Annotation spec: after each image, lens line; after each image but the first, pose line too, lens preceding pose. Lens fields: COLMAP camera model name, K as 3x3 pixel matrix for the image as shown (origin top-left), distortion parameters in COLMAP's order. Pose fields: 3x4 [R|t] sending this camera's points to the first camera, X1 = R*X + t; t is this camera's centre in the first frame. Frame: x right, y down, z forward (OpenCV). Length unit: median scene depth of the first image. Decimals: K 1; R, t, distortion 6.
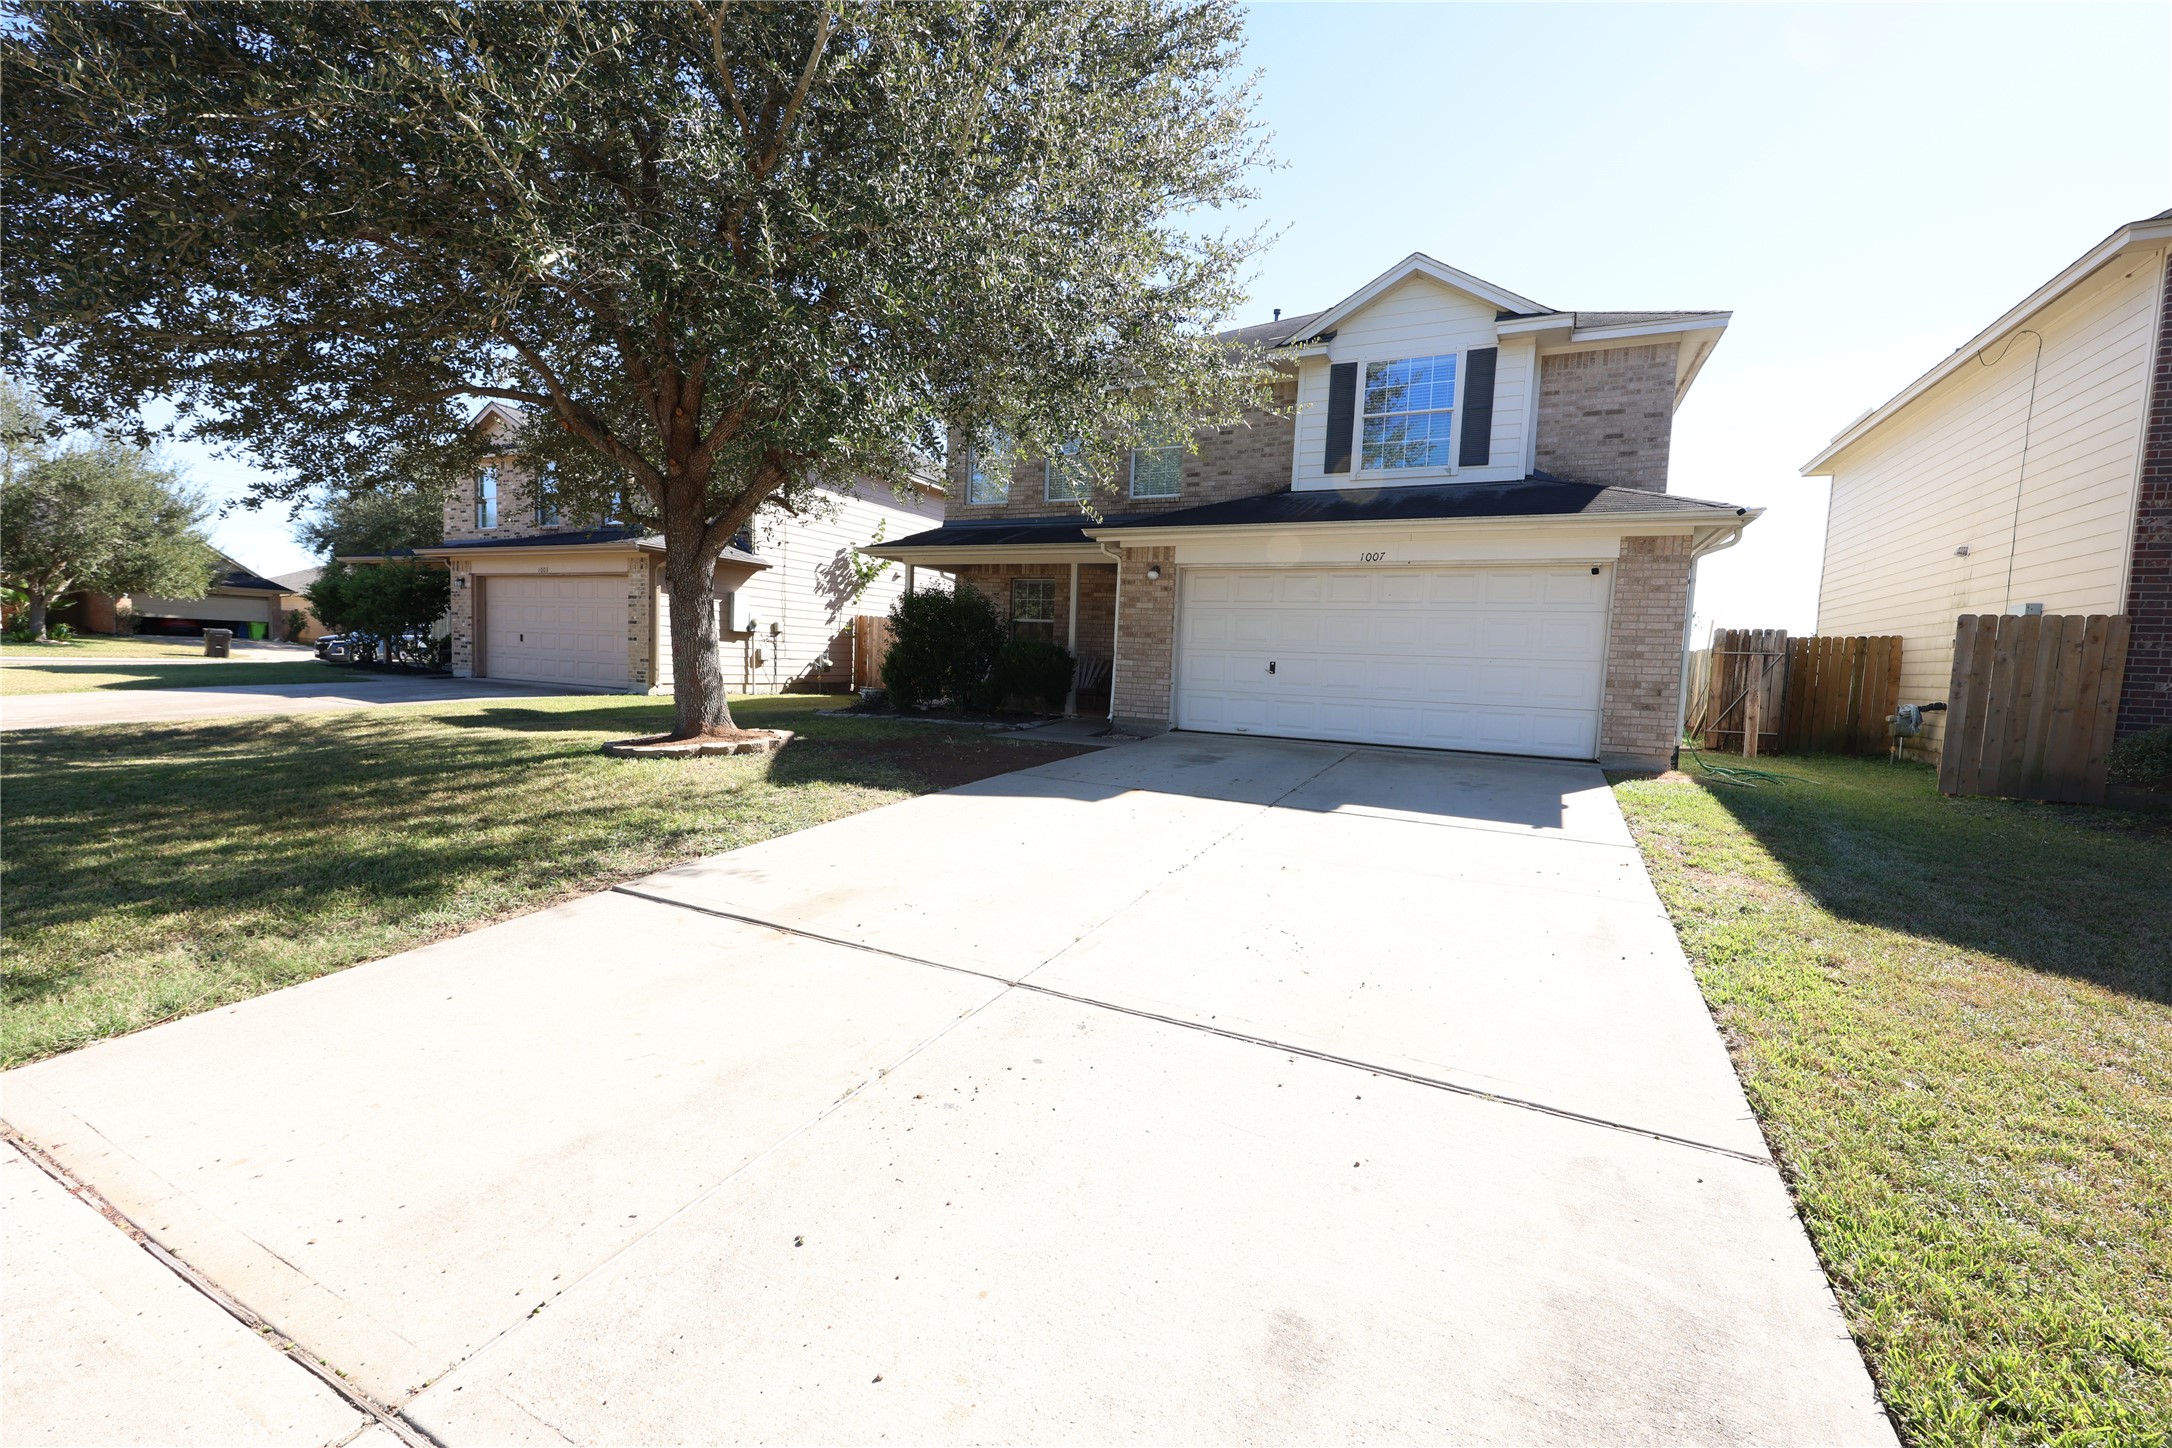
lens RADIAL K [[874.5, 0, 1091.3], [0, 874.5, 726.1], [0, 0, 1]] dist [0.001522, -0.000877]
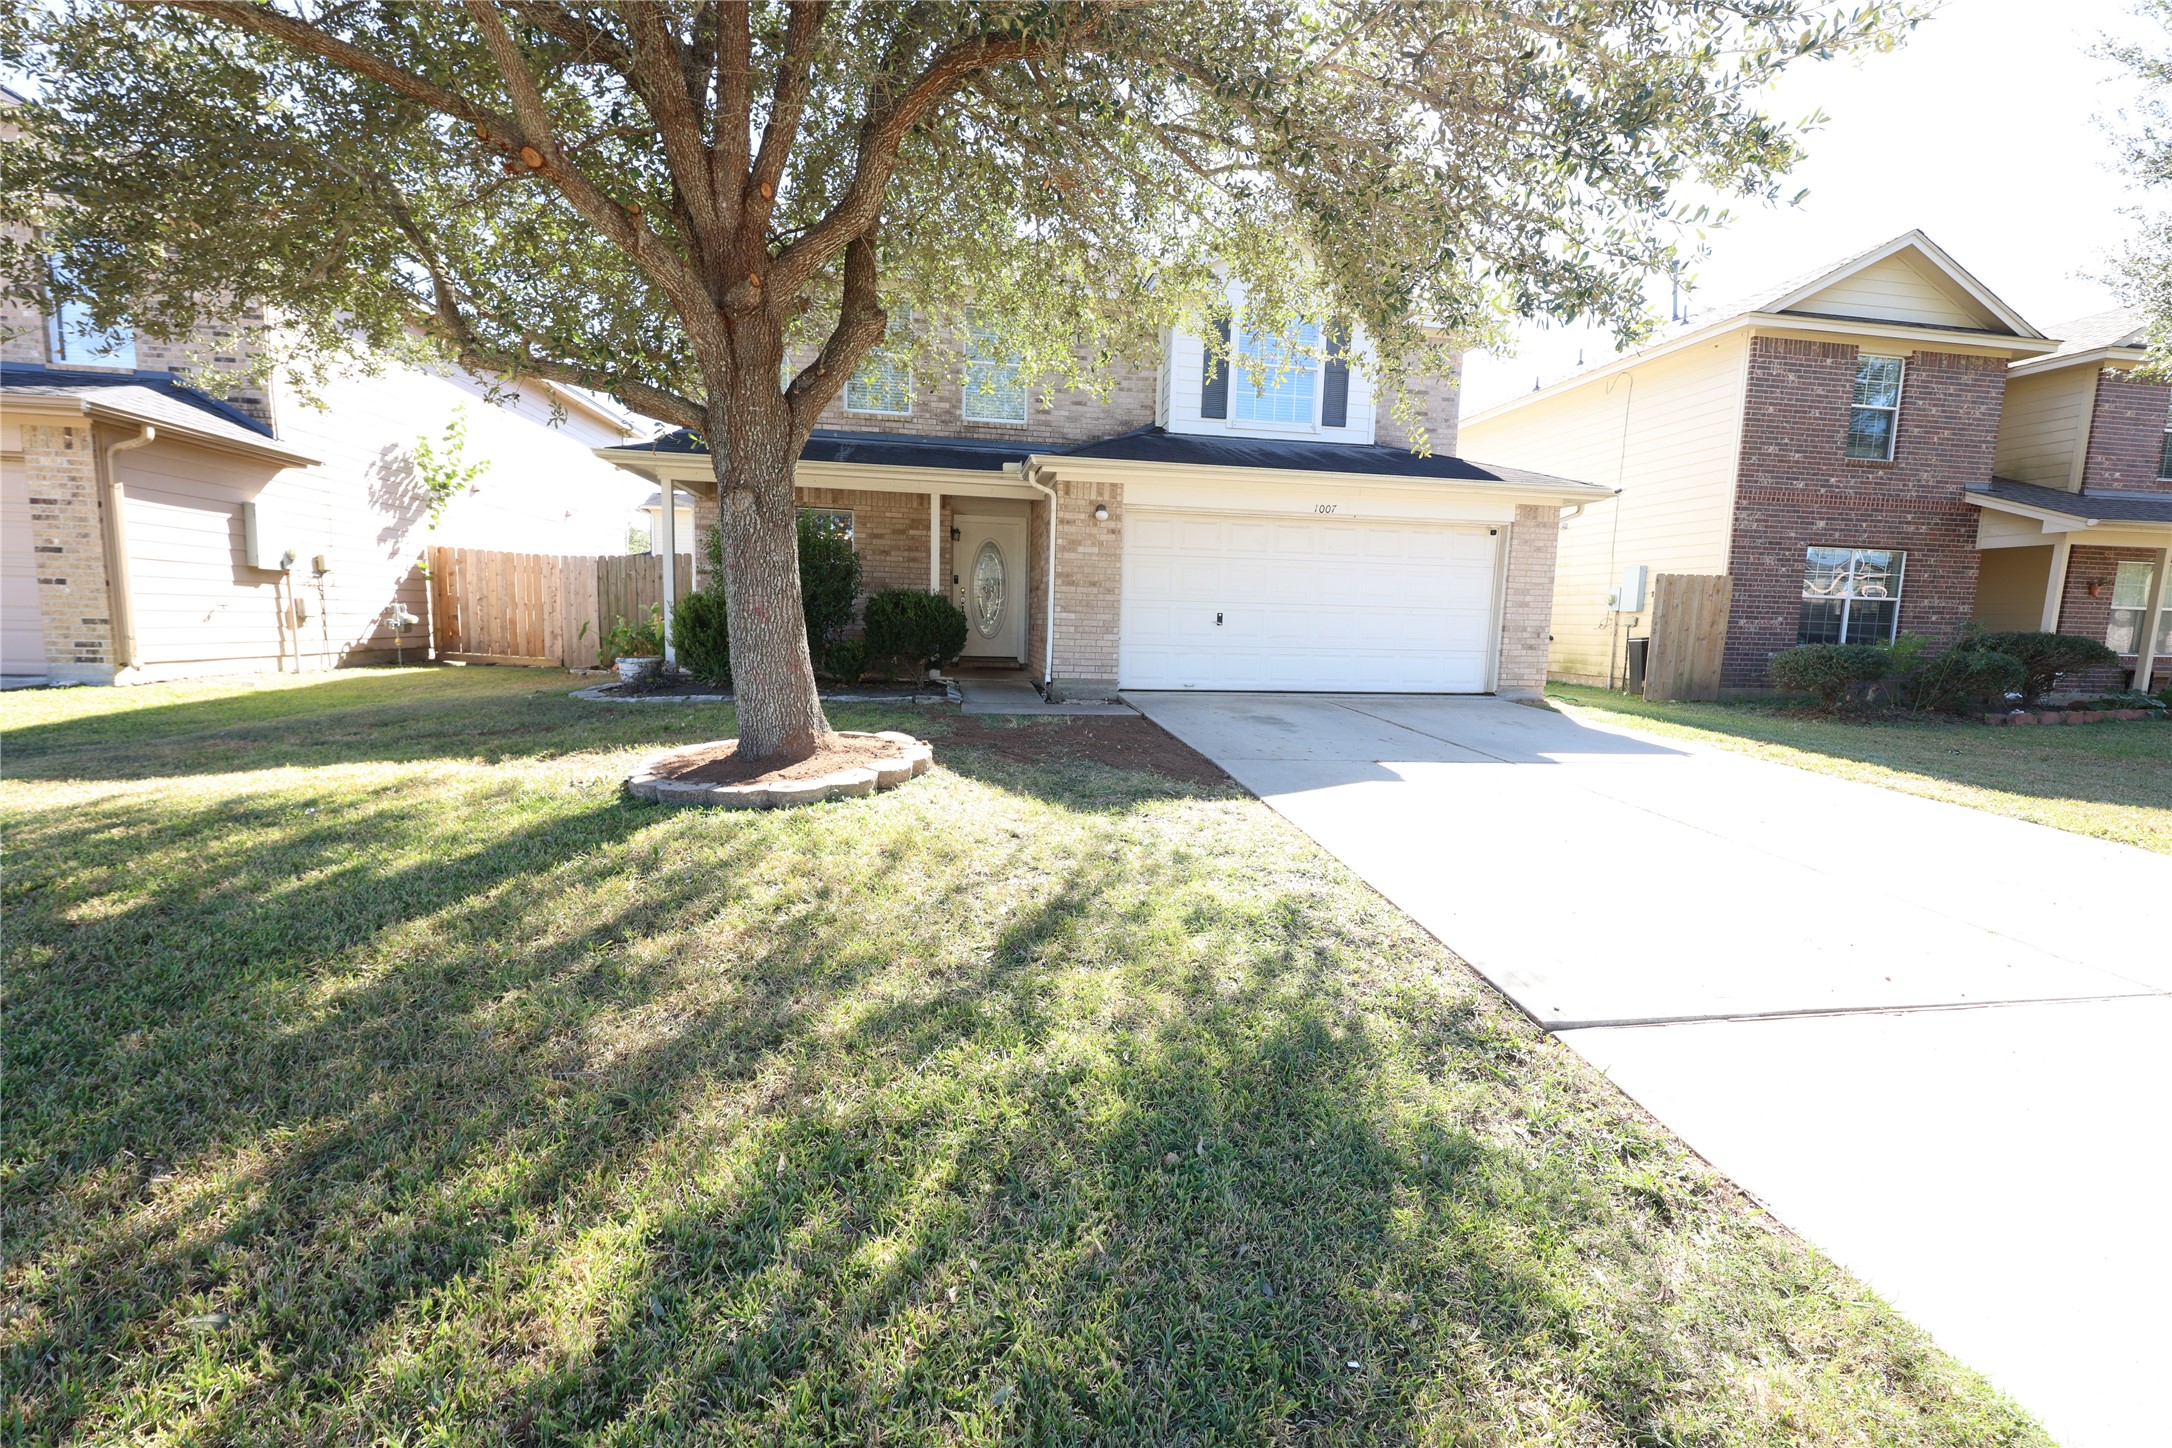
lens RADIAL K [[874.5, 0, 1086.5], [0, 874.5, 724.0], [0, 0, 1]] dist [0.001522, -0.000877]
pose [[0.817291, -0.085496, 0.569847, -0.422364], [0.049896, 0.995717, 0.077828, -0.030425], [-0.574060, -0.035175, 0.818057, 0.261694]]
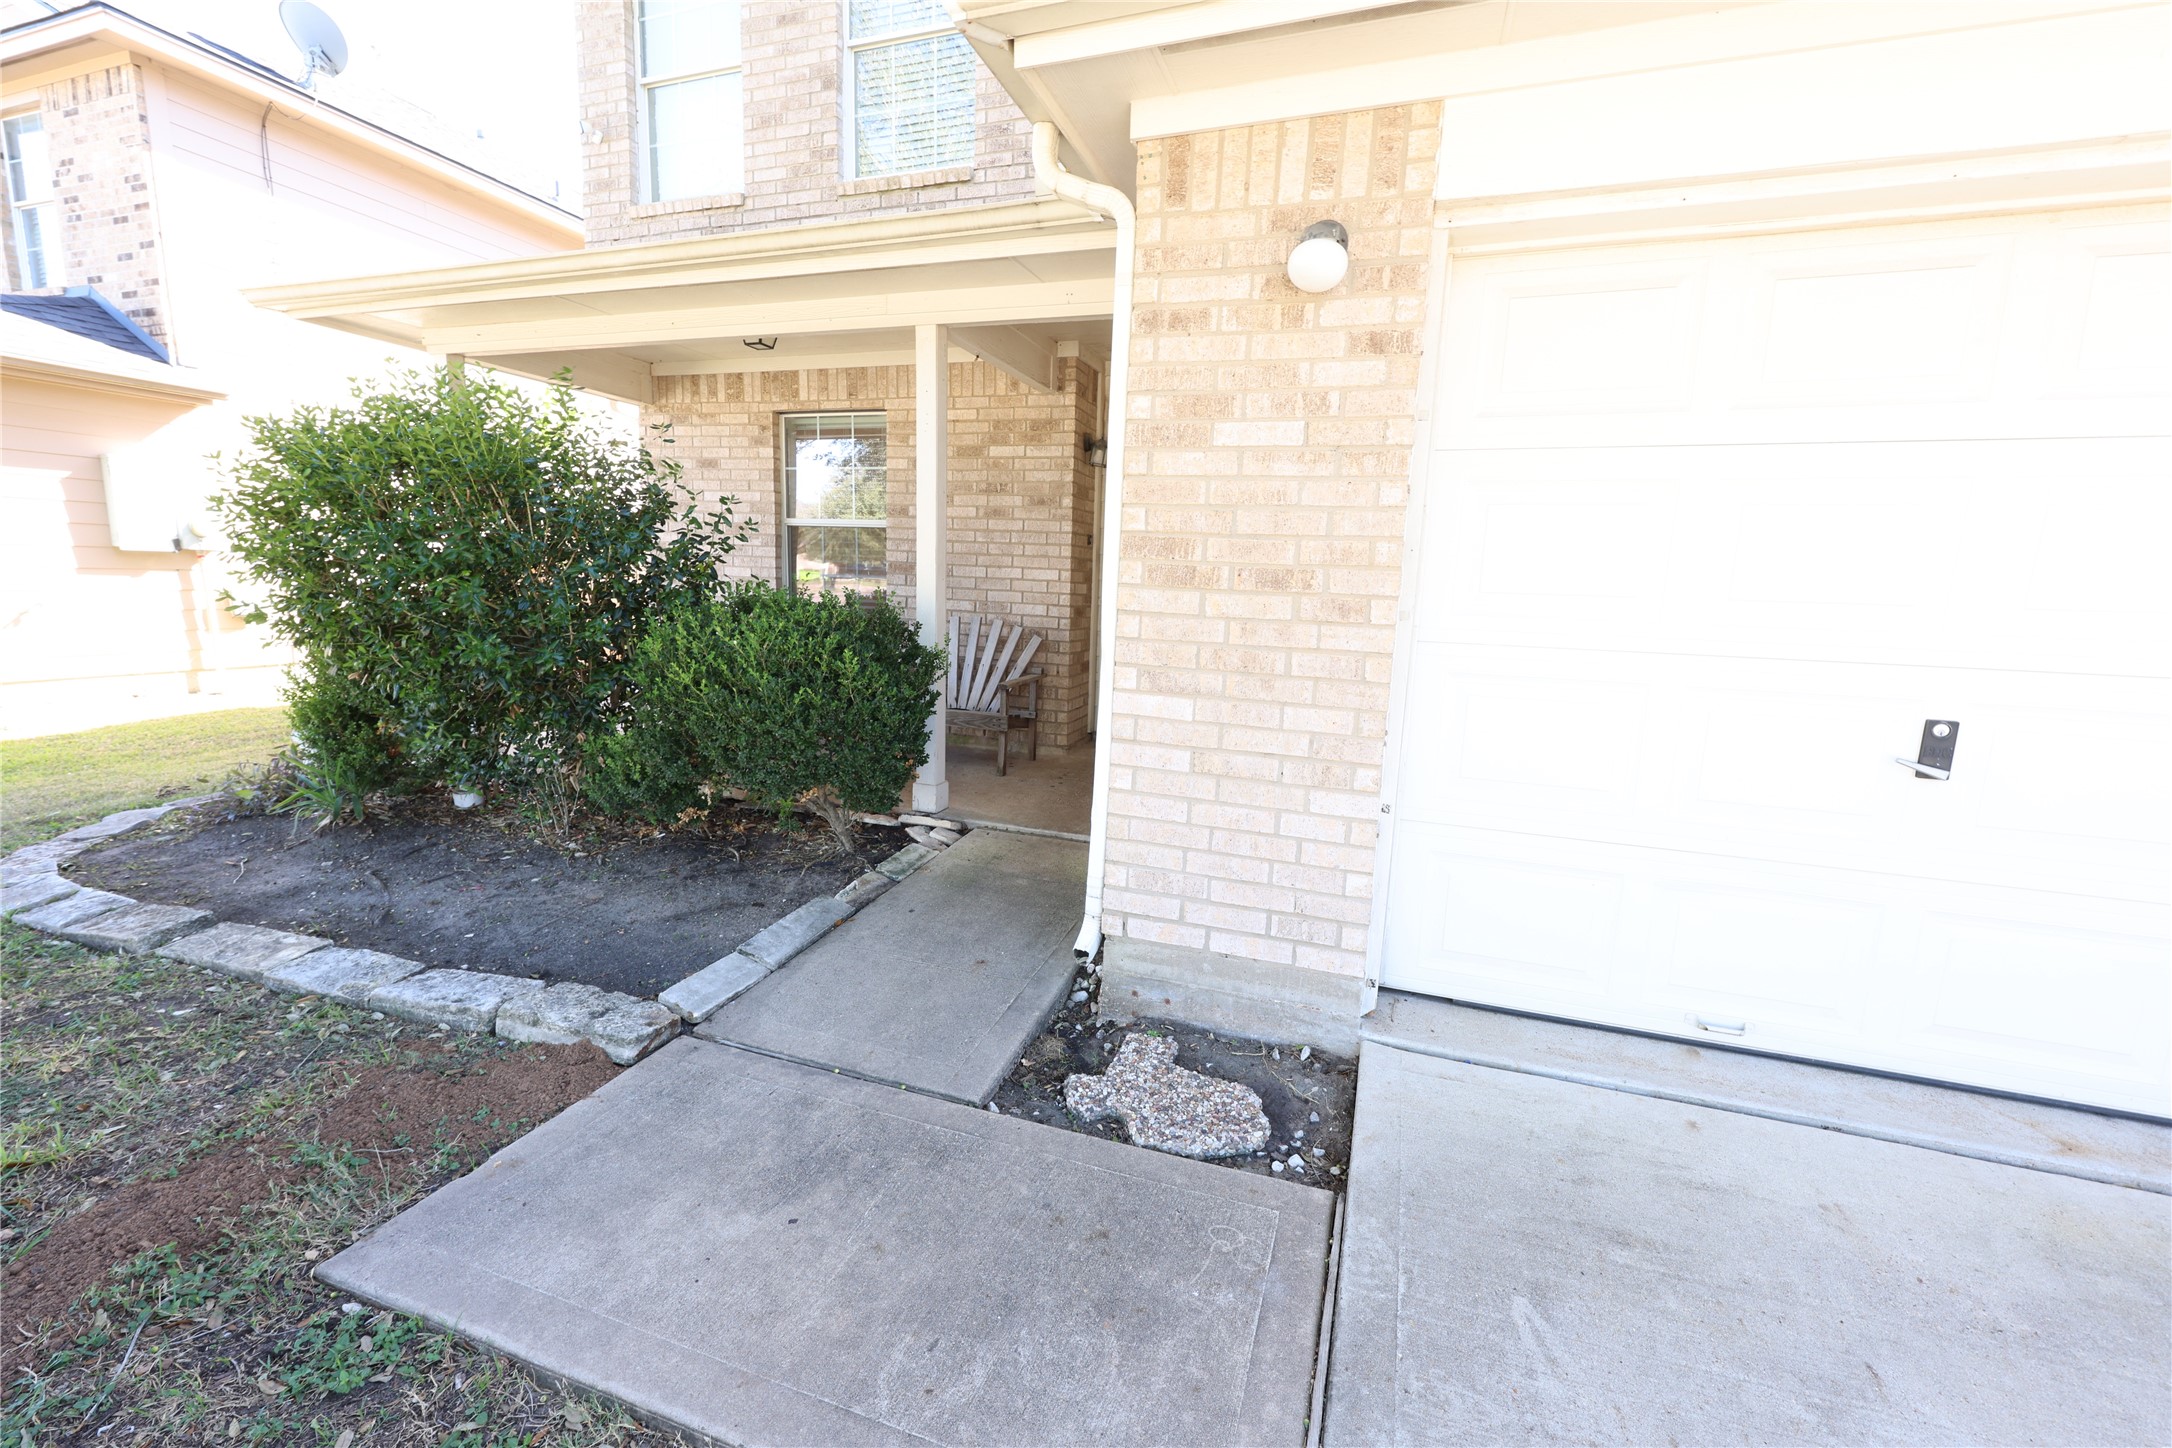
lens RADIAL K [[874.5, 0, 1089.0], [0, 874.5, 717.3], [0, 0, 1]] dist [0.001522, -0.000877]
pose [[0.992275, -0.026869, 0.121111, -0.004209], [0.015793, 0.995679, 0.091504, -0.085093], [-0.123046, -0.088884, 0.988412, 0.744035]]
